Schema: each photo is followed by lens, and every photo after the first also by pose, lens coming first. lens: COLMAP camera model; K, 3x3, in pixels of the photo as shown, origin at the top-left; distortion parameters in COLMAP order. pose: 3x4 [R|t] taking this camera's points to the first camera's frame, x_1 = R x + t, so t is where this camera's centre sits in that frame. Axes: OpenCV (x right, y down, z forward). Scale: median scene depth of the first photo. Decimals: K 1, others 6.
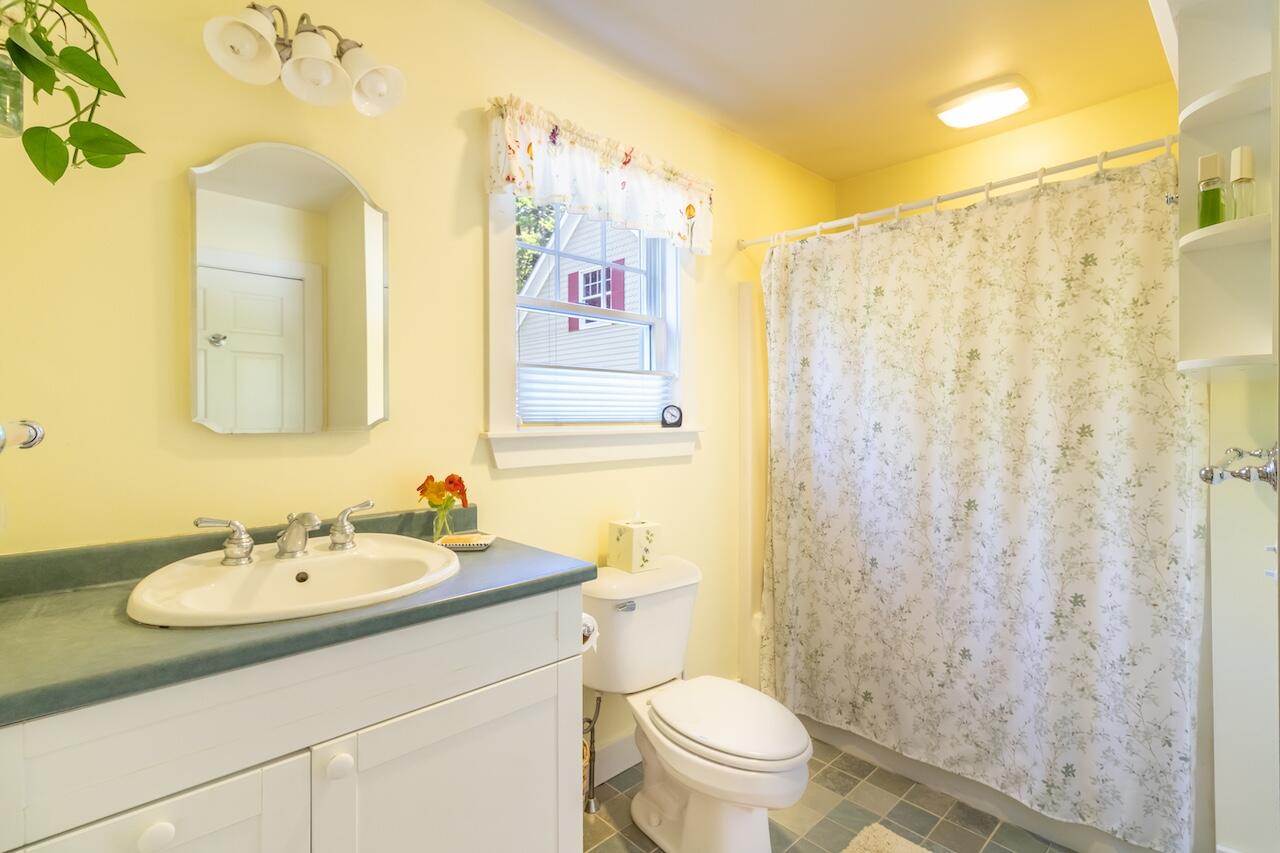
lens RADIAL K [[596.4, 0, 639.6], [0, 596.4, 426.7], [0, 0, 1]] dist [0.005861, 0.000427]
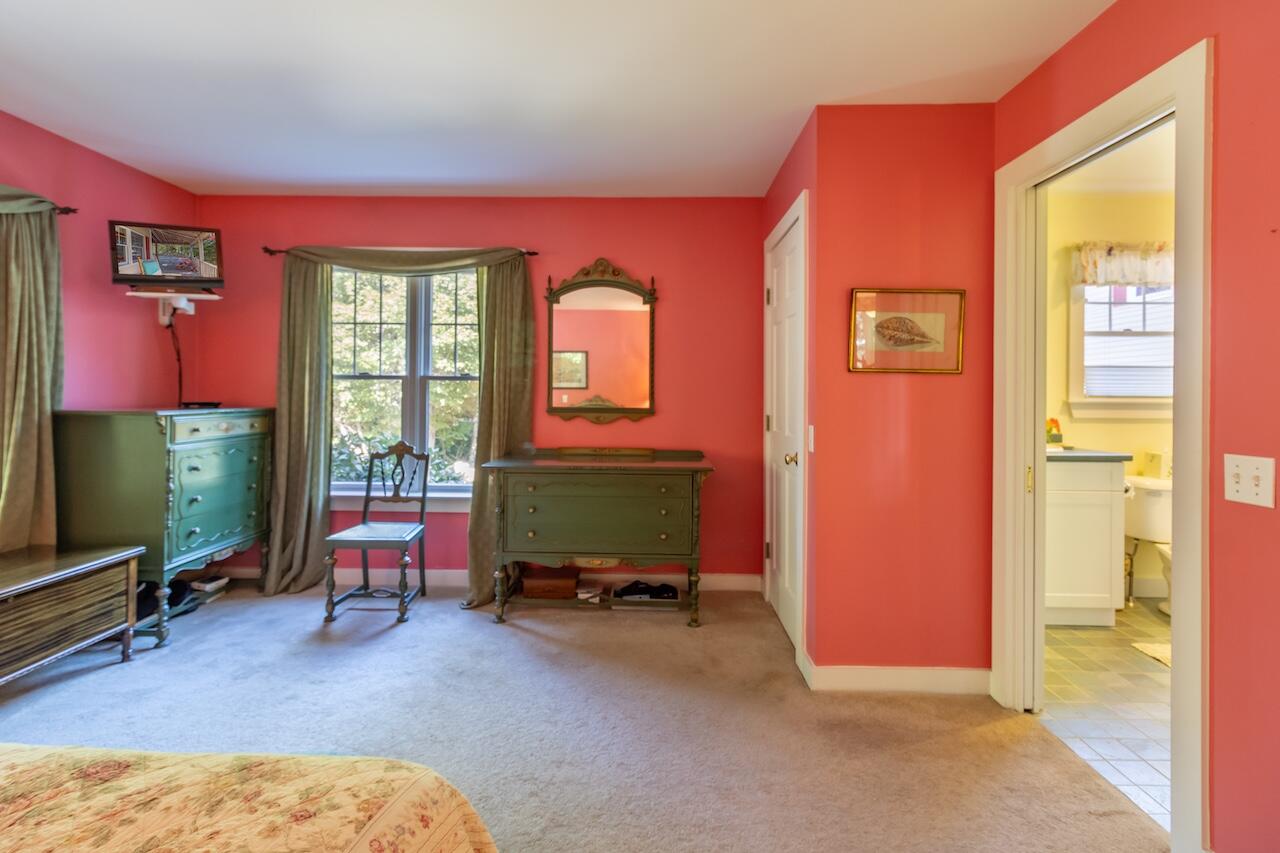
lens RADIAL K [[596.4, 0, 637.1], [0, 596.4, 385.9], [0, 0, 1]] dist [0.005861, 0.000427]
pose [[0.707558, 0.009041, -0.706598, 0.154815], [-0.013480, 0.999909, -0.000704, -0.017409], [0.706527, 0.010023, 0.707615, -1.509611]]
